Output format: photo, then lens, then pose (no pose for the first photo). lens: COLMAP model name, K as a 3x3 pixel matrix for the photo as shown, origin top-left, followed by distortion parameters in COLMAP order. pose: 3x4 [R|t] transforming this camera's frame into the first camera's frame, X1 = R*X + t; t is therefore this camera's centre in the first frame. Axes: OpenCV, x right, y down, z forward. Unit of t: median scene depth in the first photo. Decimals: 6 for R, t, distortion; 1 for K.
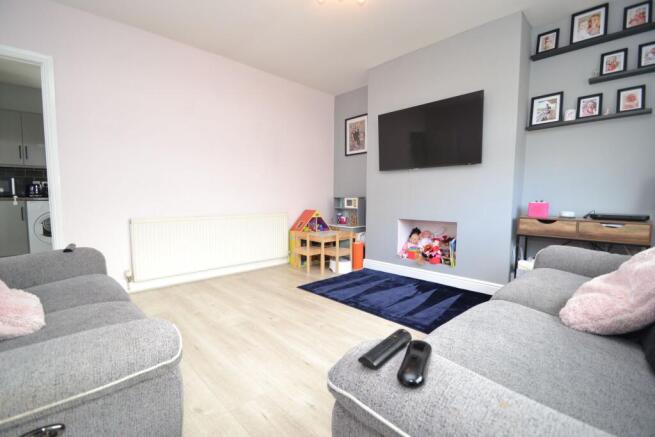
lens RADIAL K [[291.3, 0, 324.5], [0, 291.3, 220.9], [0, 0, 1]] dist [-0.010372, -0.001234]
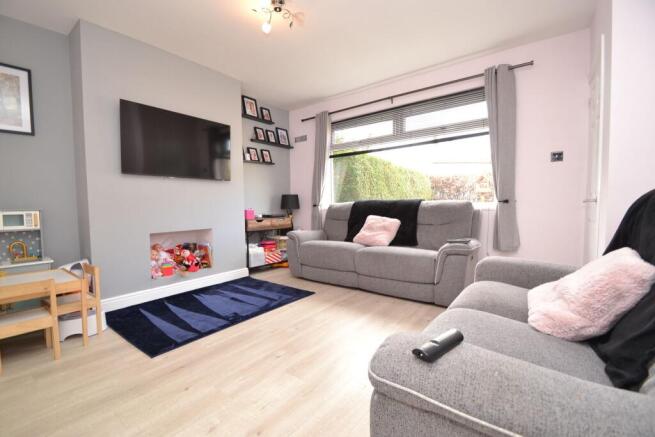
lens RADIAL K [[291.3, 0, 324.7], [0, 291.3, 217.7], [0, 0, 1]] dist [-0.010372, -0.001234]
pose [[-0.152497, -0.047931, 0.987141, -0.841211], [0.084698, 0.994515, 0.061374, -0.079905], [-0.984668, 0.092968, -0.147601, 0.806742]]
